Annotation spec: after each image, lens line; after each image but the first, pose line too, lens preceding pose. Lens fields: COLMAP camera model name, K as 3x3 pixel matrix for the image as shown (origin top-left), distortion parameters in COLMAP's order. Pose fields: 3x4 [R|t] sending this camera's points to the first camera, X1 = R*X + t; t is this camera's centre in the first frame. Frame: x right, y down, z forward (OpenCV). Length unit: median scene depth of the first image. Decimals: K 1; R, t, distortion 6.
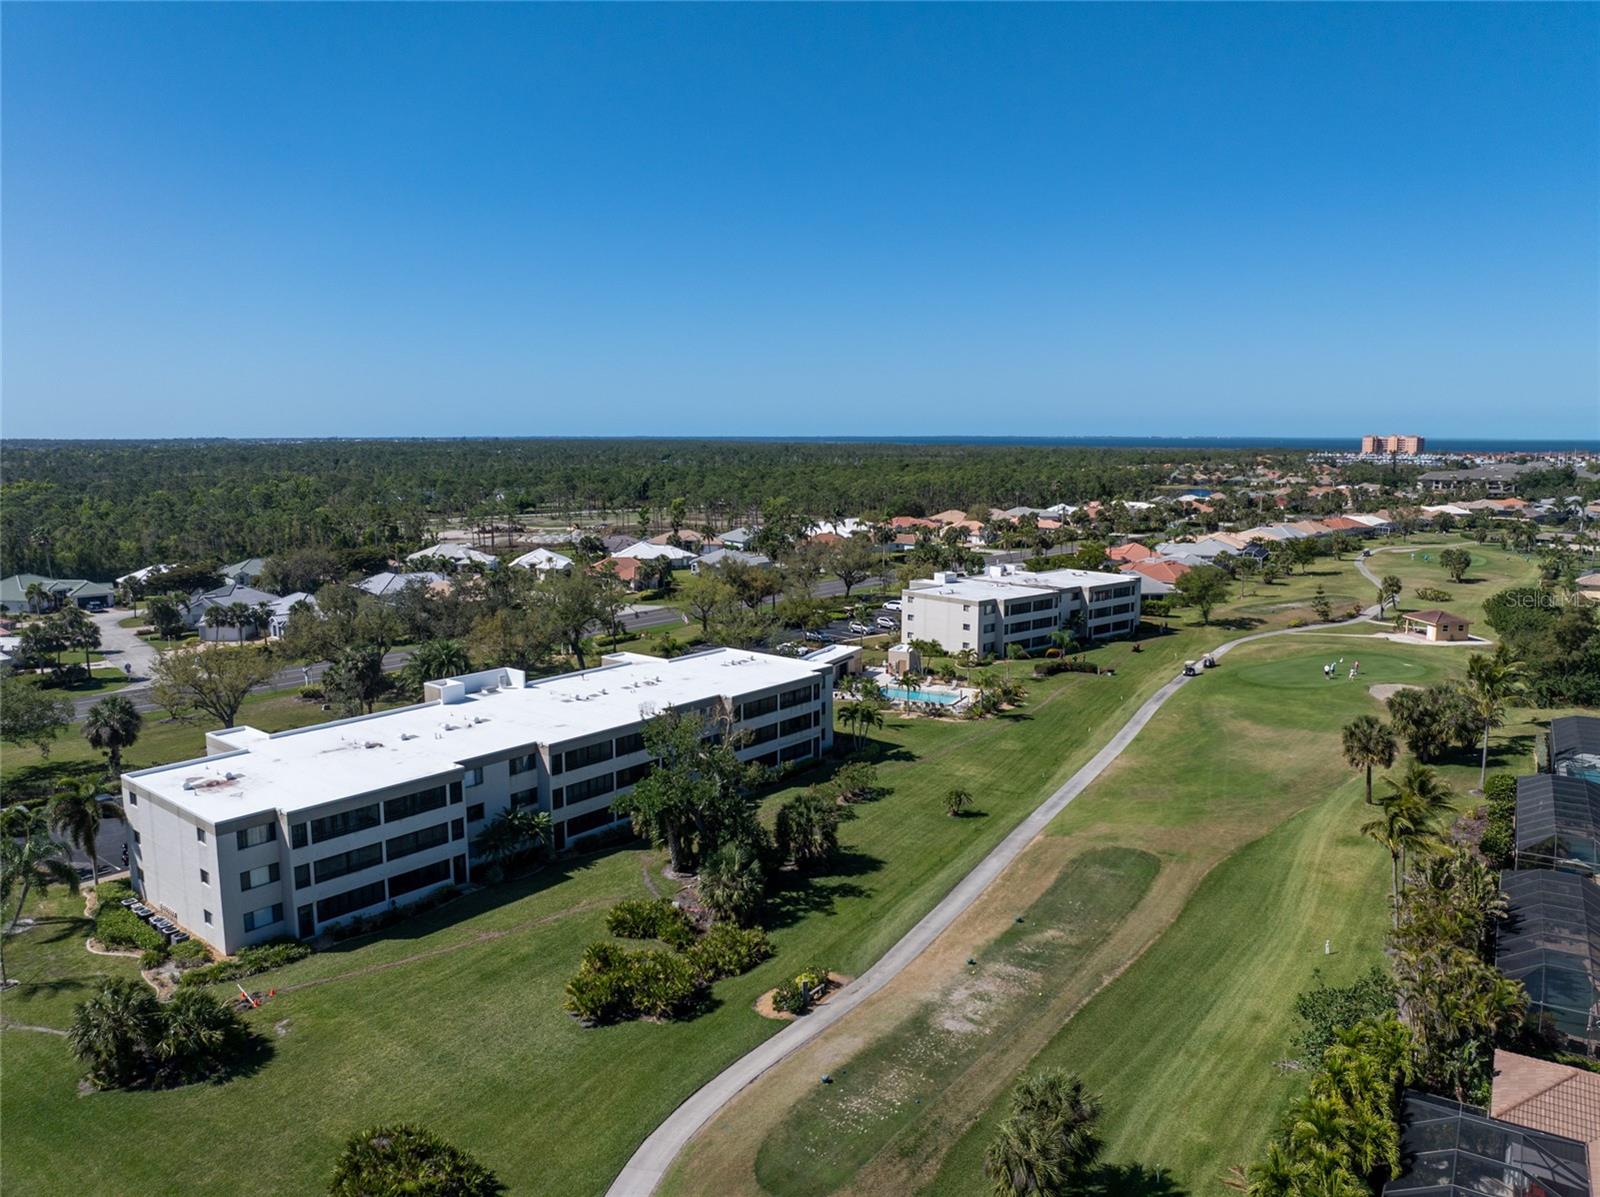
lens RADIAL K [[1123.7, 0, 800.0], [0, 1123.7, 598.5], [0, 0, 1]] dist [-0.038252, 0.003136]
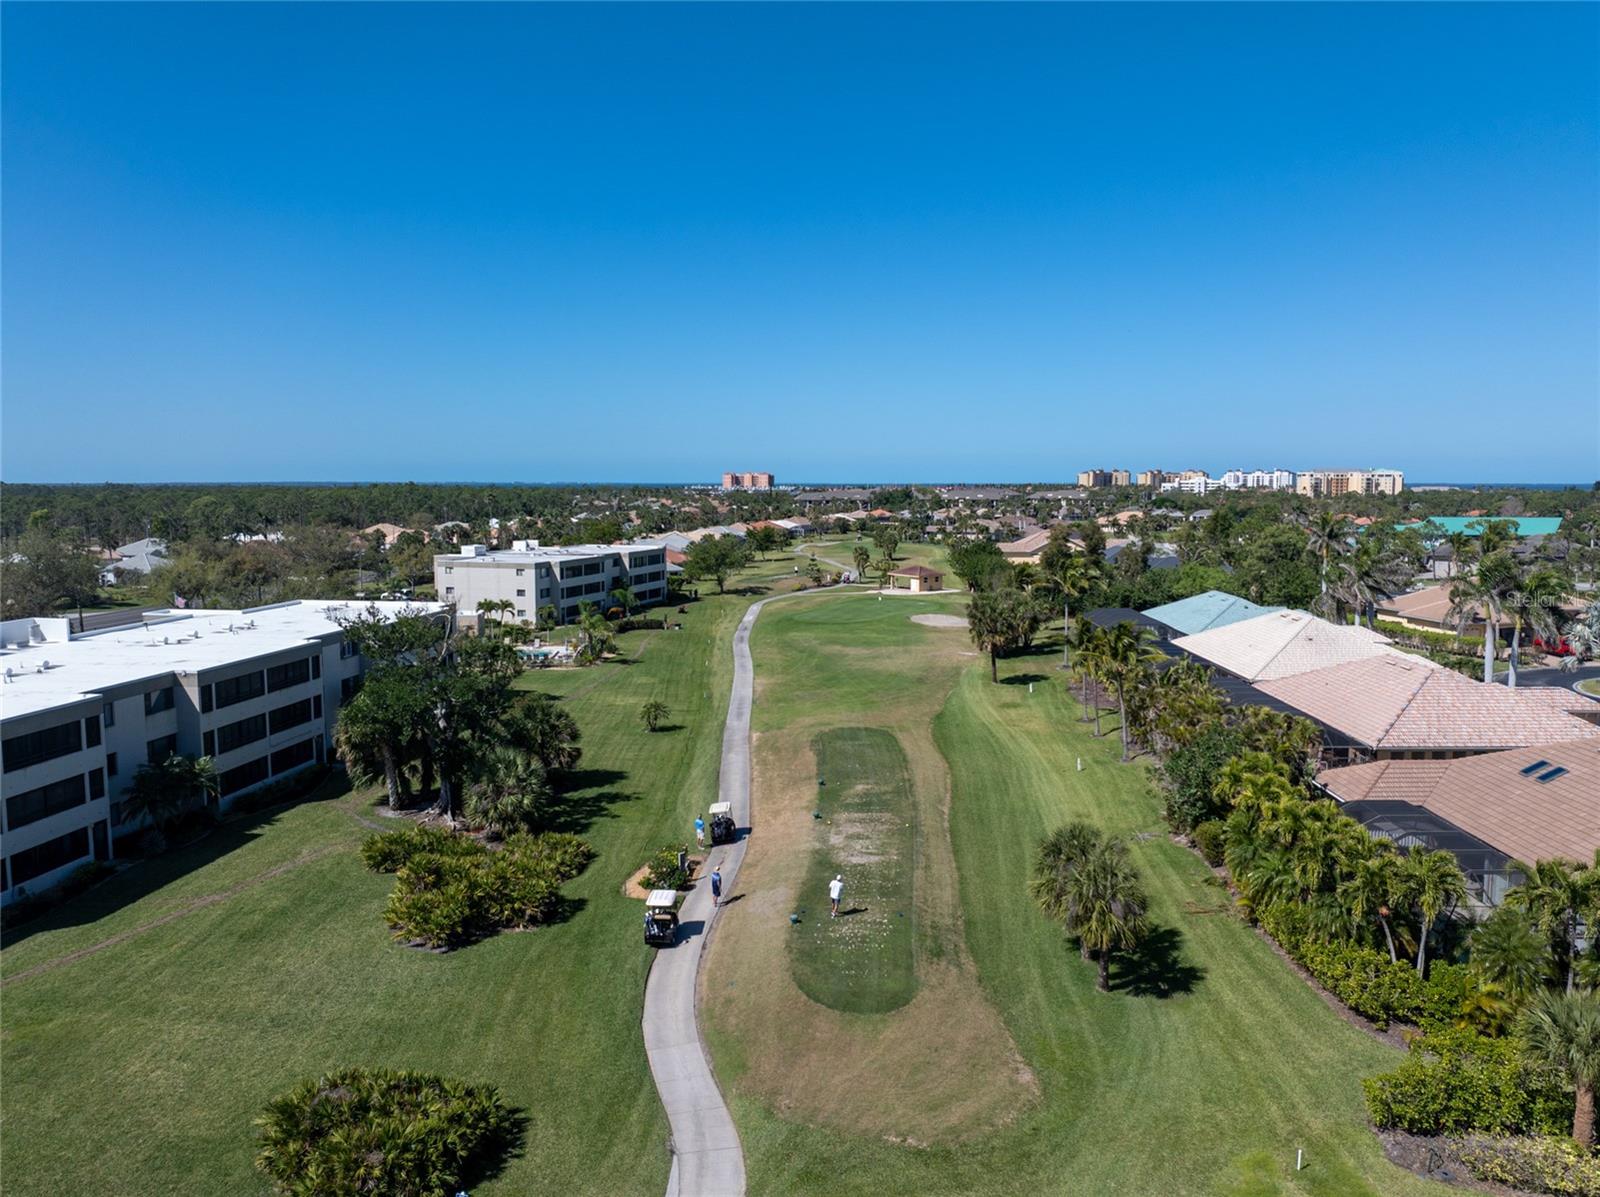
lens RADIAL K [[1147.9, 0, 800.0], [0, 1147.9, 598.5], [0, 0, 1]] dist [-0.035494, -0.006543]
pose [[0.853592, -0.050265, 0.518512, -0.268545], [0.073156, 0.997037, -0.023779, 0.128135], [-0.515781, 0.058230, 0.854739, 0.138582]]
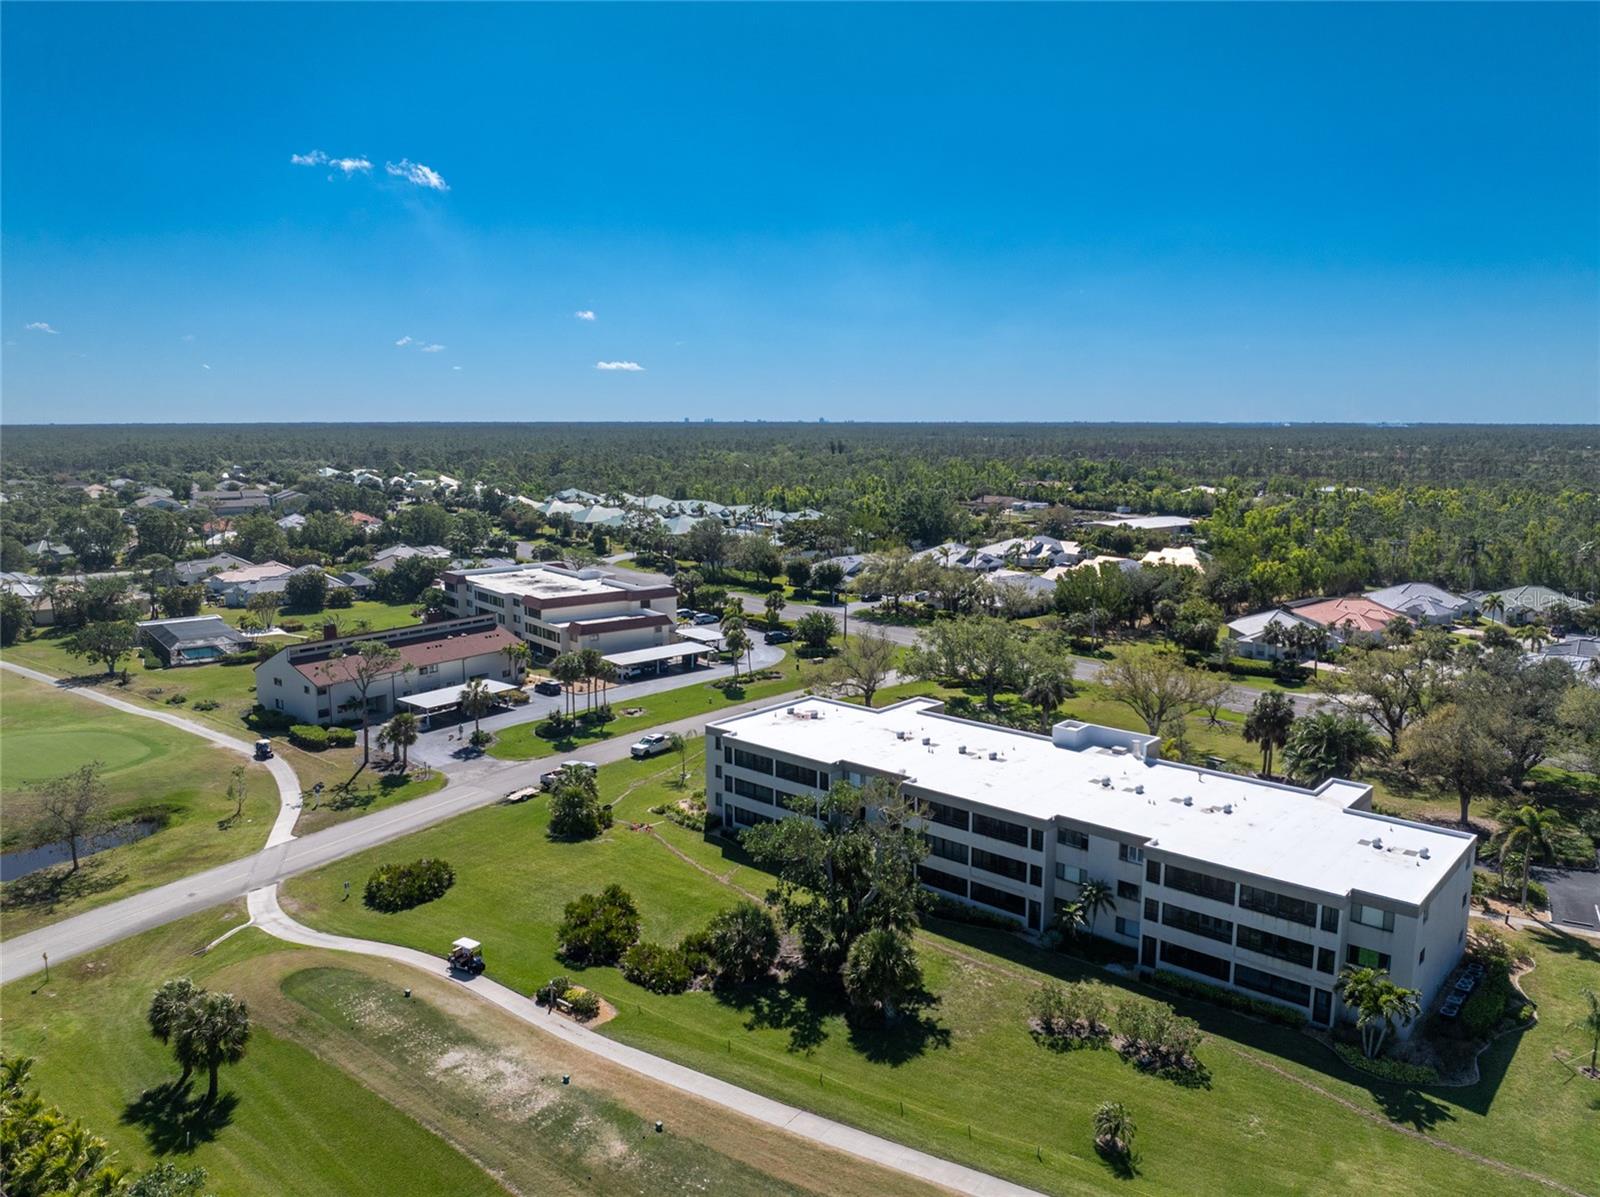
lens RADIAL K [[1123.7, 0, 800.0], [0, 1123.7, 598.5], [0, 0, 1]] dist [-0.038252, 0.003136]
pose [[-0.037901, 0.156093, -0.987015, 0.775066], [-0.143773, 0.976596, 0.159966, -0.188531], [0.988885, 0.147969, -0.014572, 0.889930]]
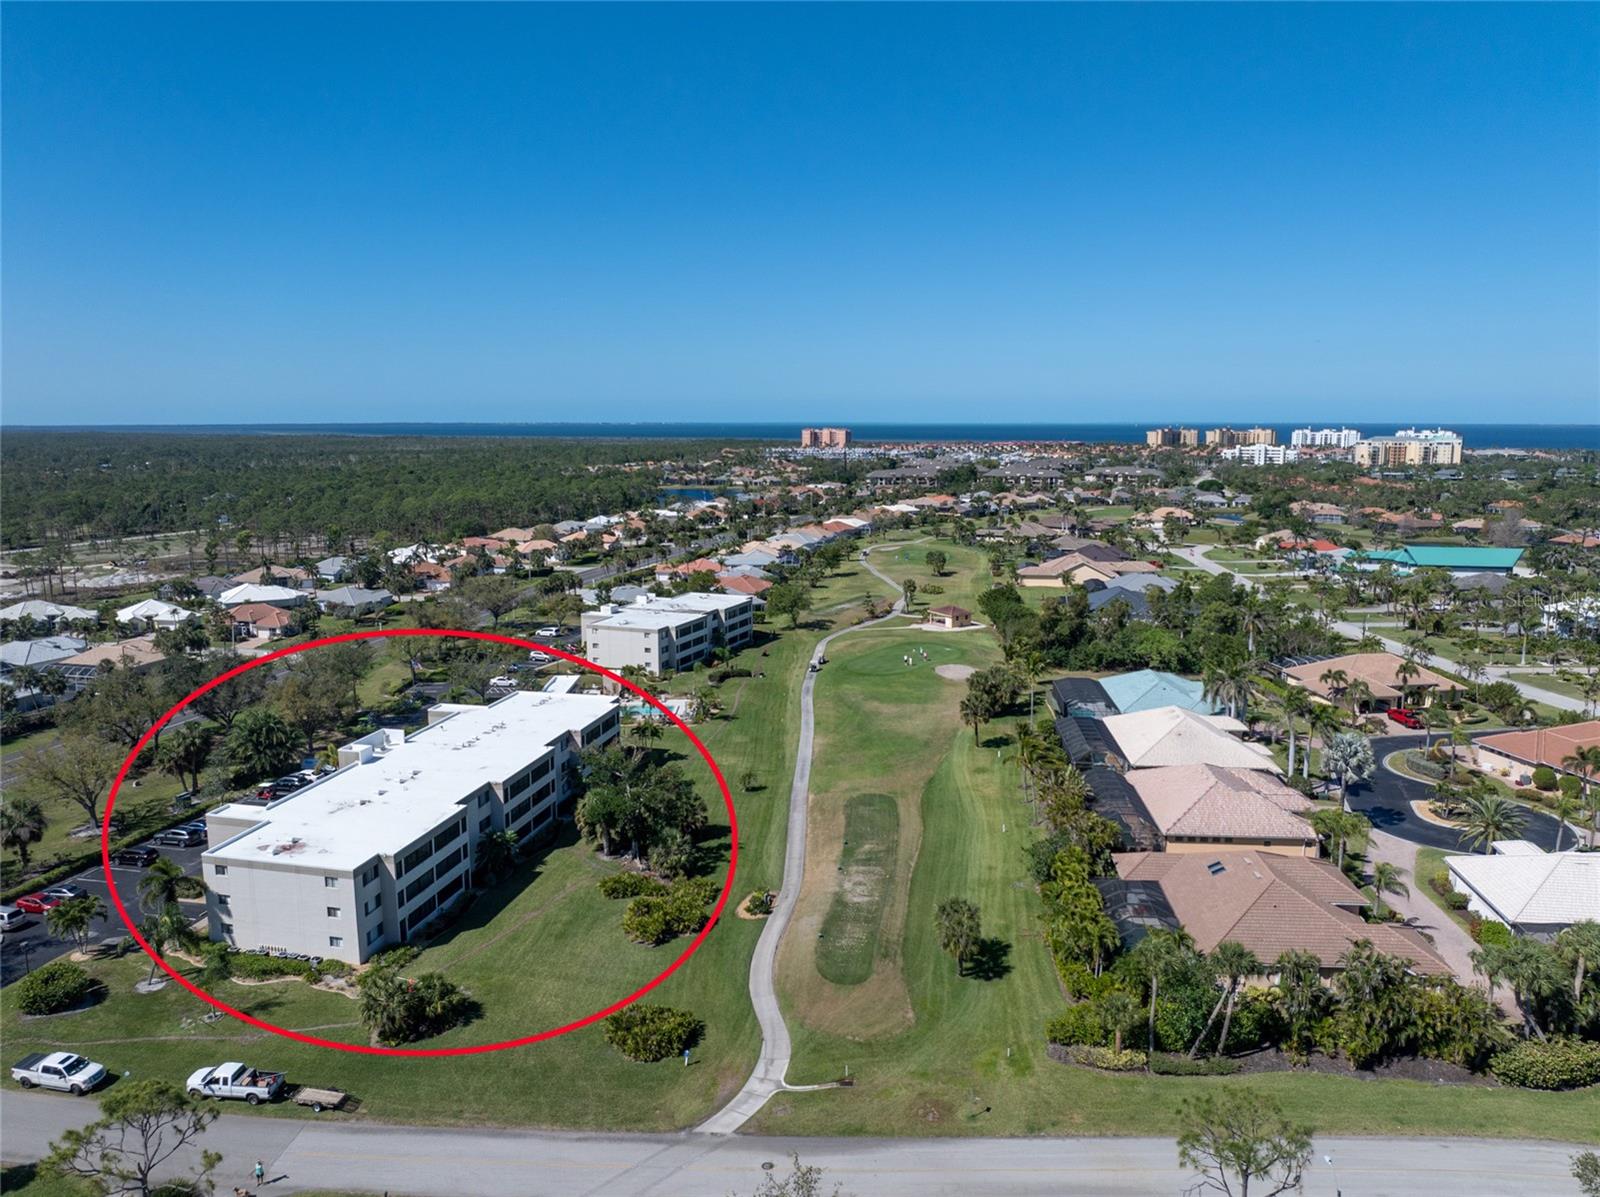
lens RADIAL K [[1127.7, 0, 800.0], [0, 1127.7, 598.5], [0, 0, 1]] dist [-0.026140, -0.005296]
pose [[0.887838, -0.071839, 0.454513, -0.505275], [0.065734, 0.997409, 0.029243, -0.108505], [-0.455436, 0.003914, 0.890260, -0.389746]]
